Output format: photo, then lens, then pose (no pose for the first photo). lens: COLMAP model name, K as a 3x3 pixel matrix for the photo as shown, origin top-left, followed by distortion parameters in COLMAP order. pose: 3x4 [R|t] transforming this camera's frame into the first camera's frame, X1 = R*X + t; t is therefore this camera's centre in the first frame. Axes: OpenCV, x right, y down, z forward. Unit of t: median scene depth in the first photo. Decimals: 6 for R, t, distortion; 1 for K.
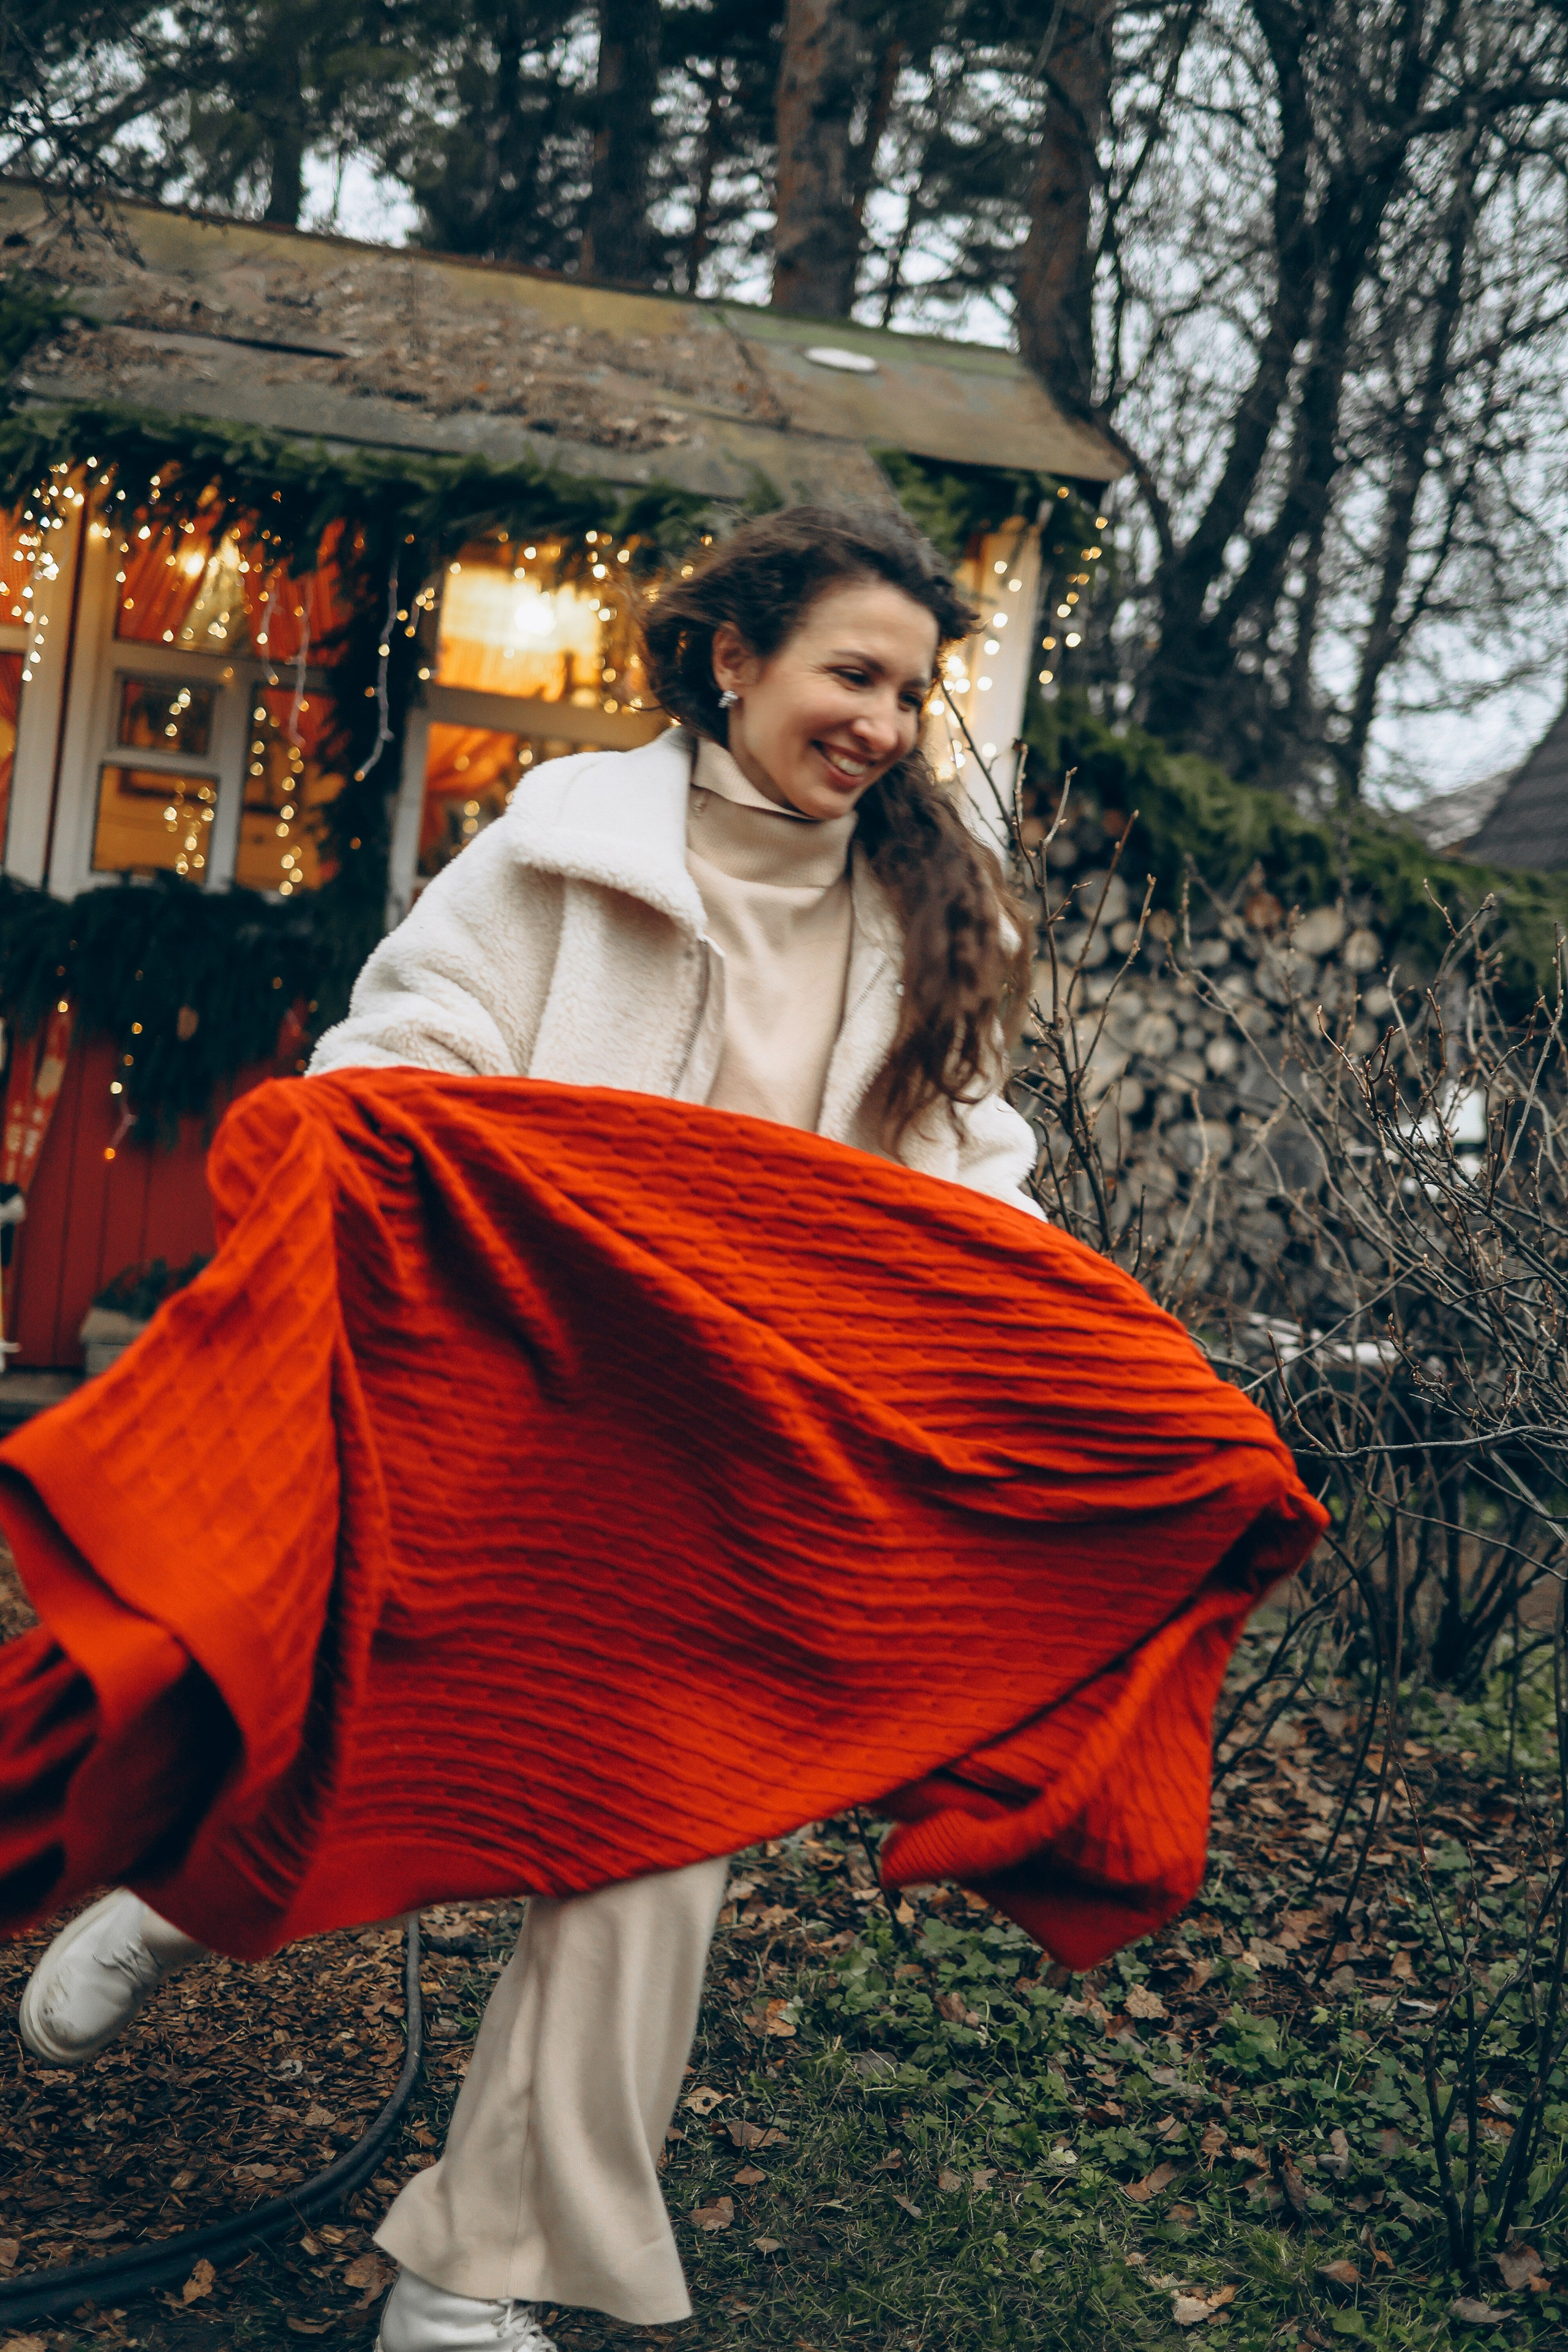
lens RADIAL K [[2447.3, 0, 784.0], [0, 2447.3, 1176.0], [0, 0, 1]] dist [-0.121324, -0.003411]
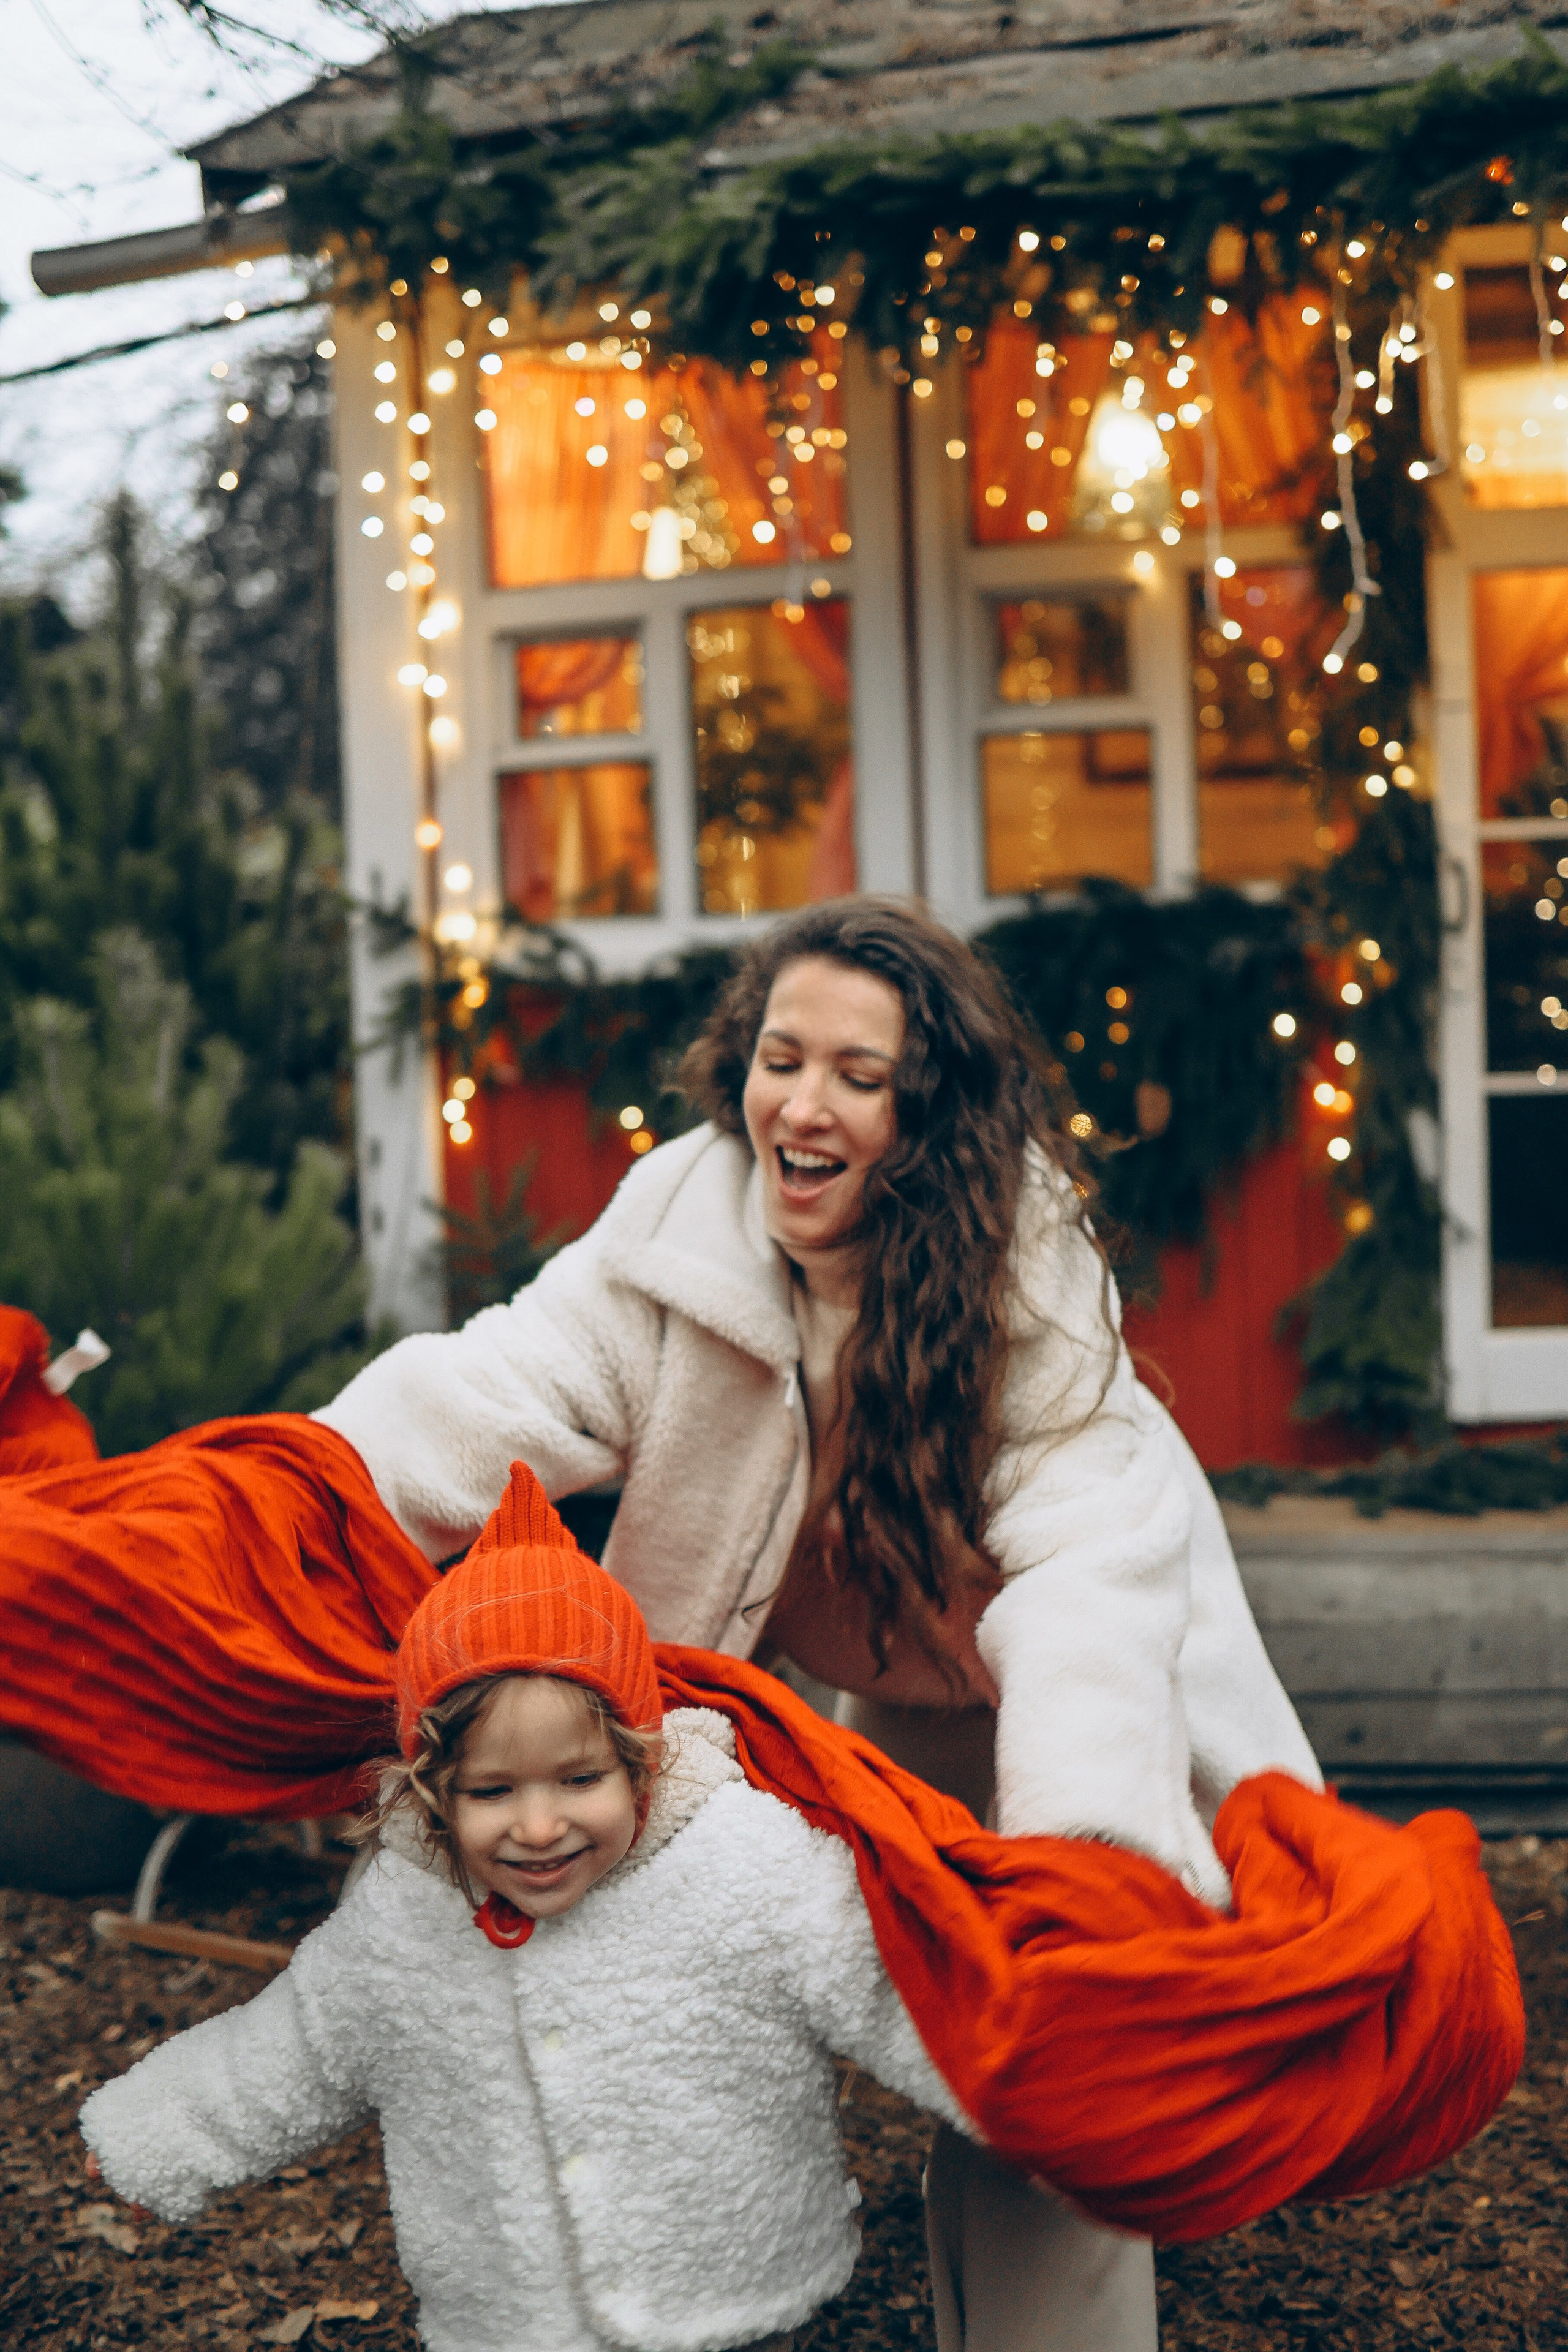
lens RADIAL K [[2447.3, 0, 784.0], [0, 2447.3, 1176.0], [0, 0, 1]] dist [-0.121324, -0.003411]
pose [[0.874296, -0.112602, -0.472152, -0.029078], [0.110332, 0.993360, -0.032599, -0.038012], [0.472688, -0.023592, 0.880914, 0.421110]]
